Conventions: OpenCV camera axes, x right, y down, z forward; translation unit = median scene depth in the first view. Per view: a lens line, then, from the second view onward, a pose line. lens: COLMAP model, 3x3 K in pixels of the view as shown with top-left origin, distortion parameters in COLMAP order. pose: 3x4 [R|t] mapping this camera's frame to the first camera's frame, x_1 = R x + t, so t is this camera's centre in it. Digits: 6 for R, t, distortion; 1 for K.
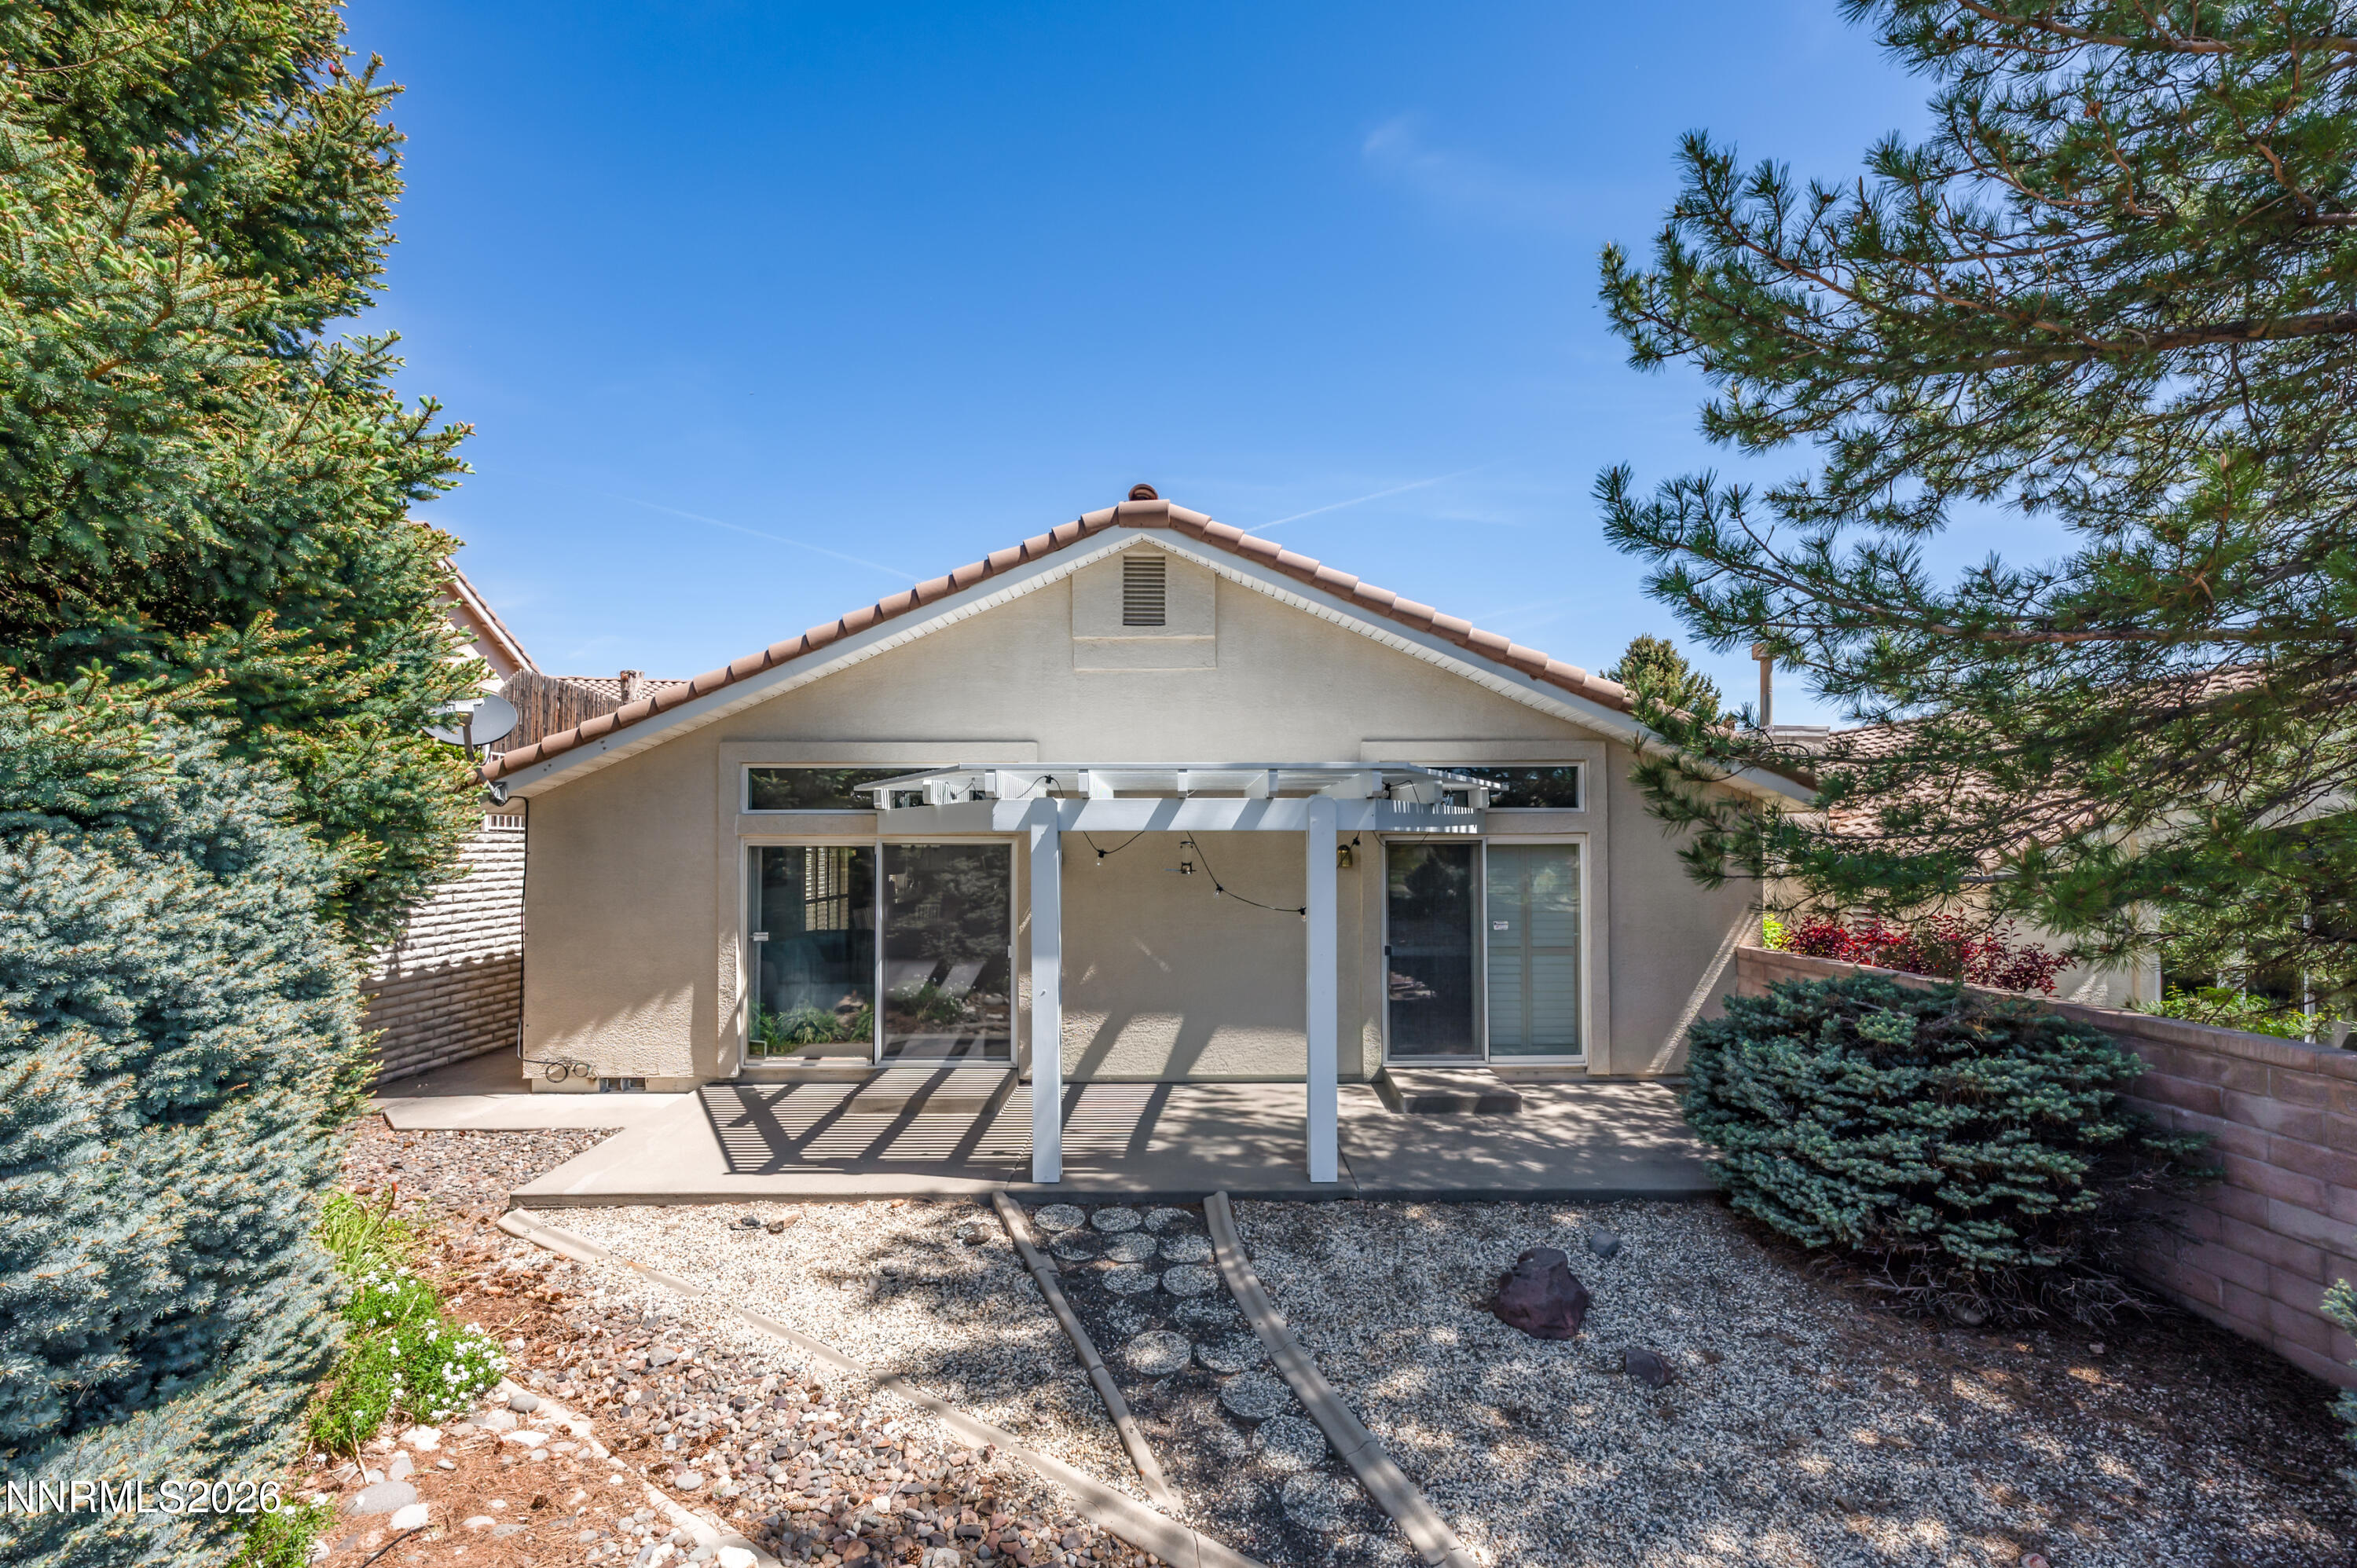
lens RADIAL K [[959.9, 0, 1183.3], [0, 959.9, 830.7], [0, 0, 1]] dist [-0.001506, -0.000199]
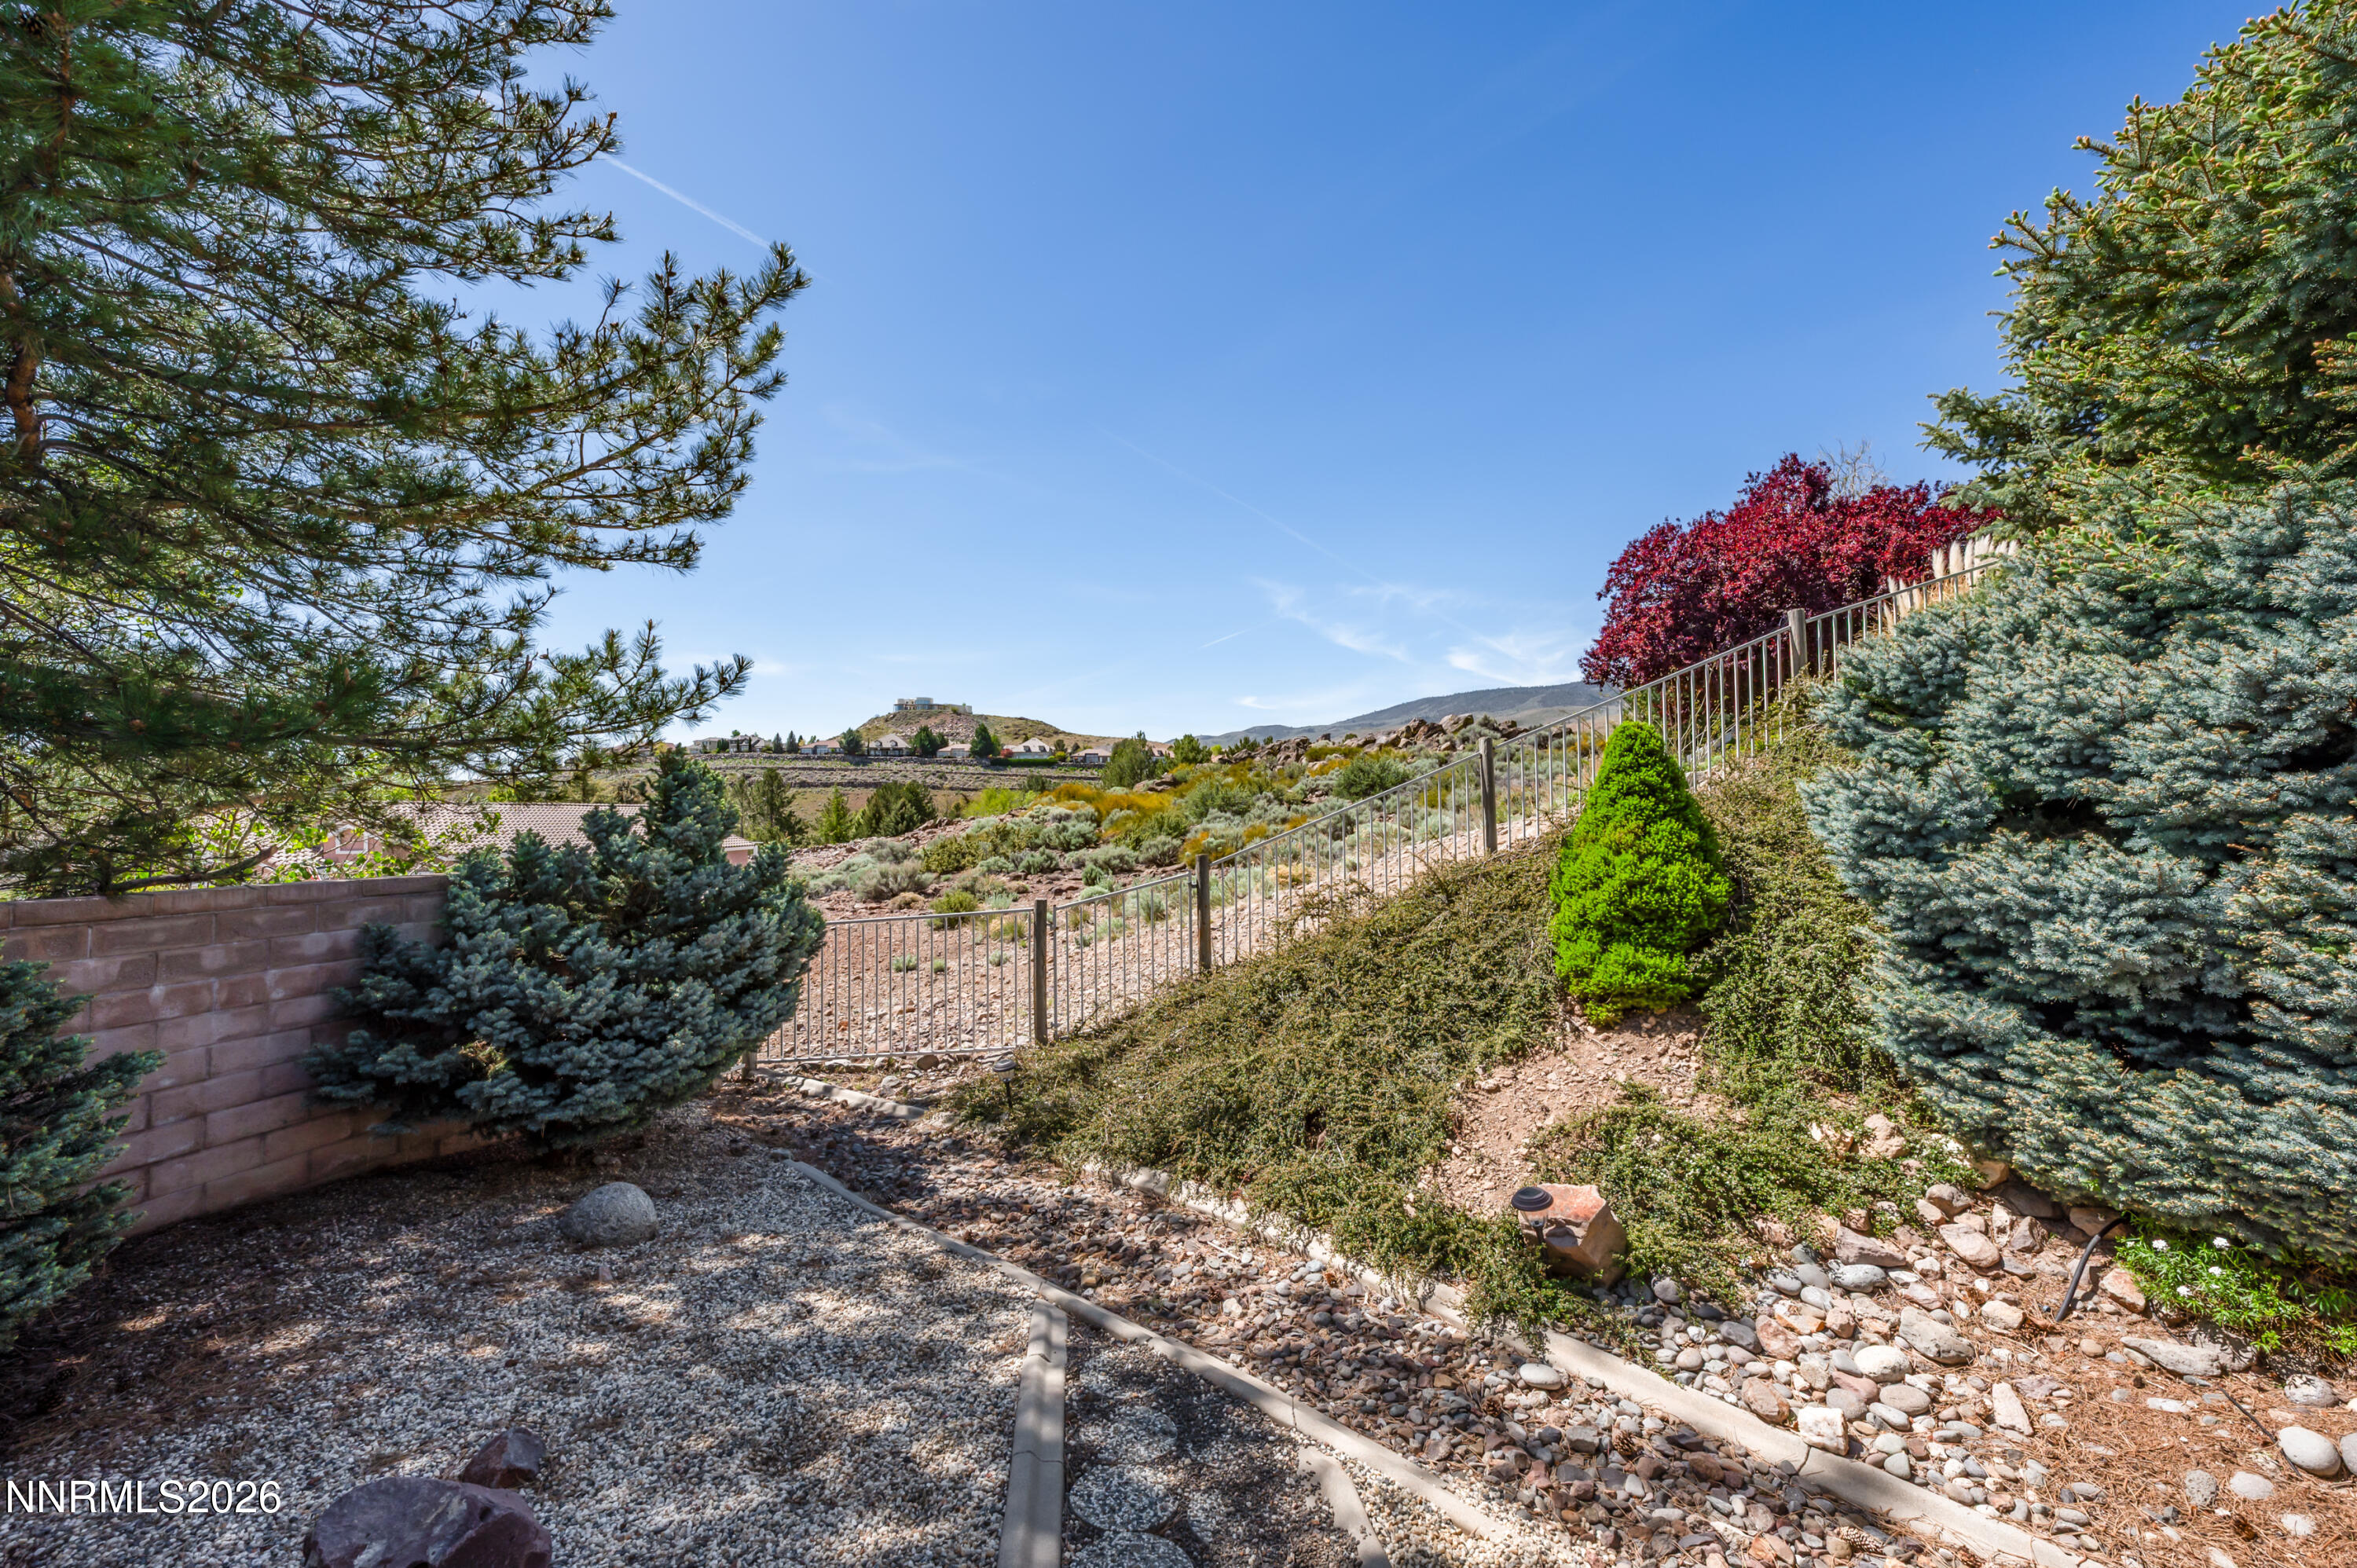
lens RADIAL K [[934.9, 0, 1175.0], [0, 934.9, 785.2], [0, 0, 1]] dist [-0.001301, -0.000101]
pose [[-0.962942, 0.016741, 0.269189, -0.064137], [0.005782, 0.999124, -0.041453, 0.100323], [-0.269647, -0.038360, -0.962195, 0.976481]]
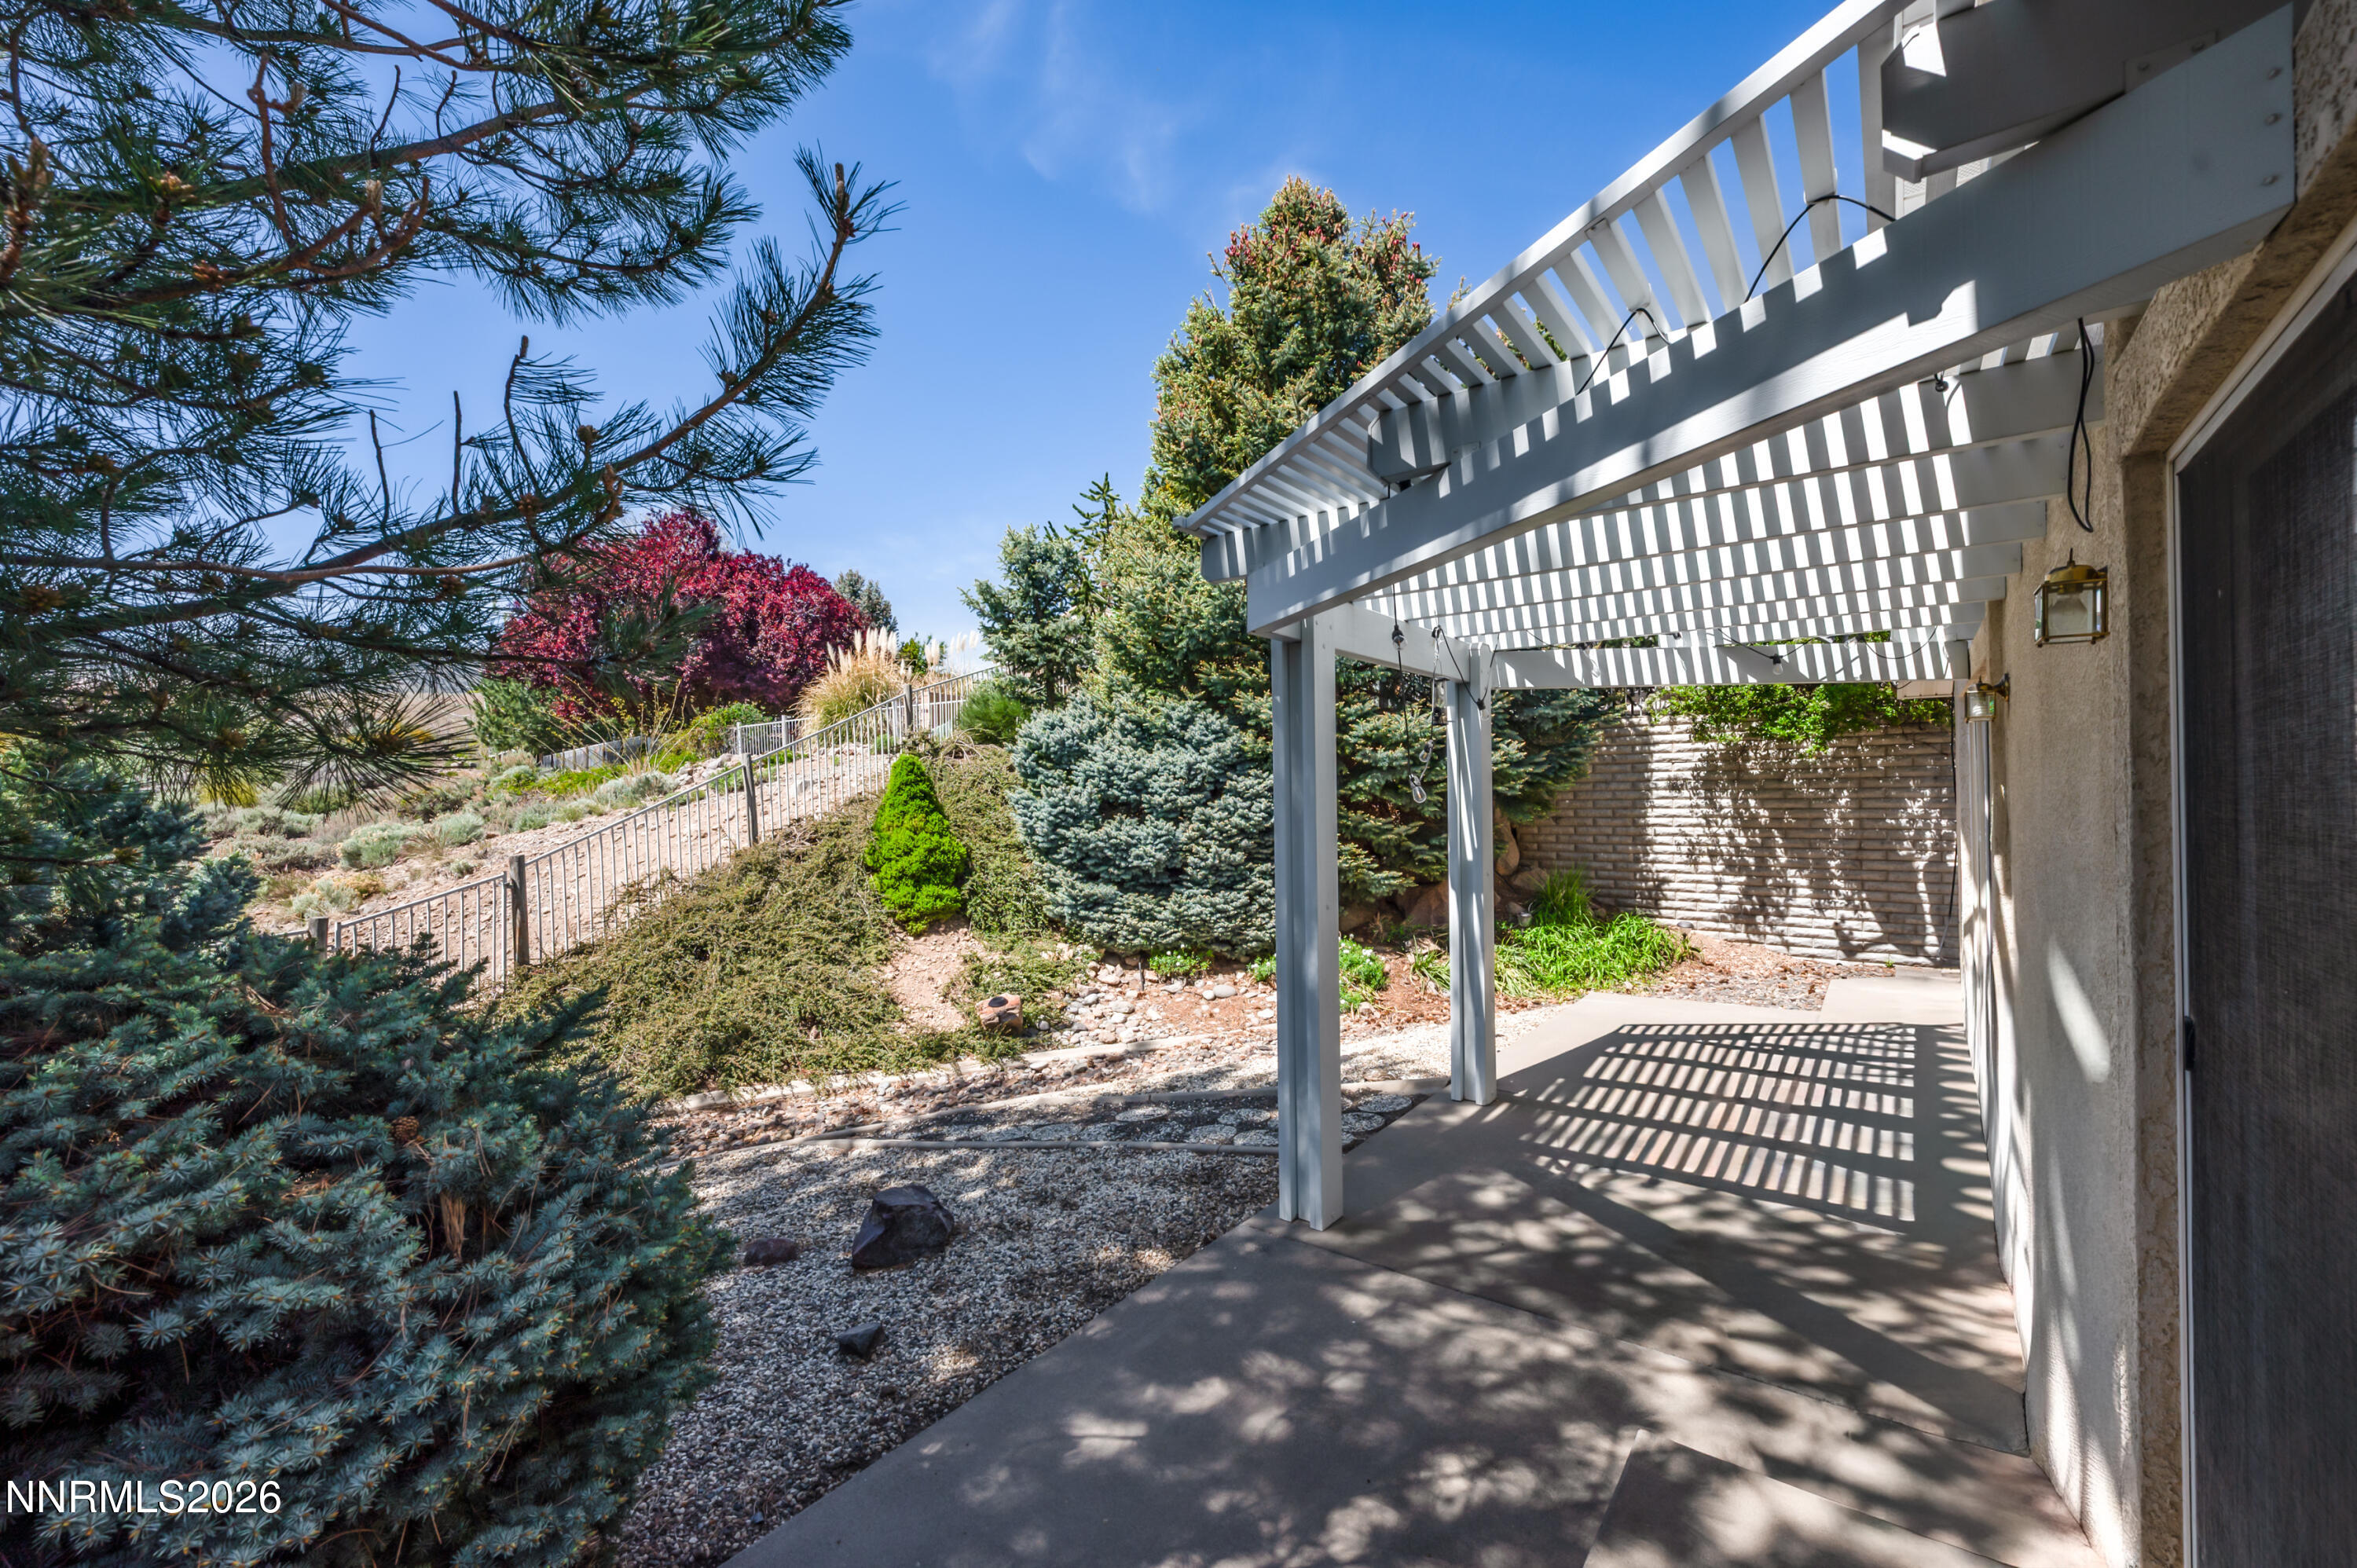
lens RADIAL K [[931.1, 0, 1166.4], [0, 931.1, 793.3], [0, 0, 1]] dist [-0.001424, -0.000005]
pose [[-0.618185, 0.007406, -0.785998, 0.624015], [0.023988, 0.999668, -0.009447, 0.090700], [0.785667, -0.024695, -0.618157, 1.223779]]
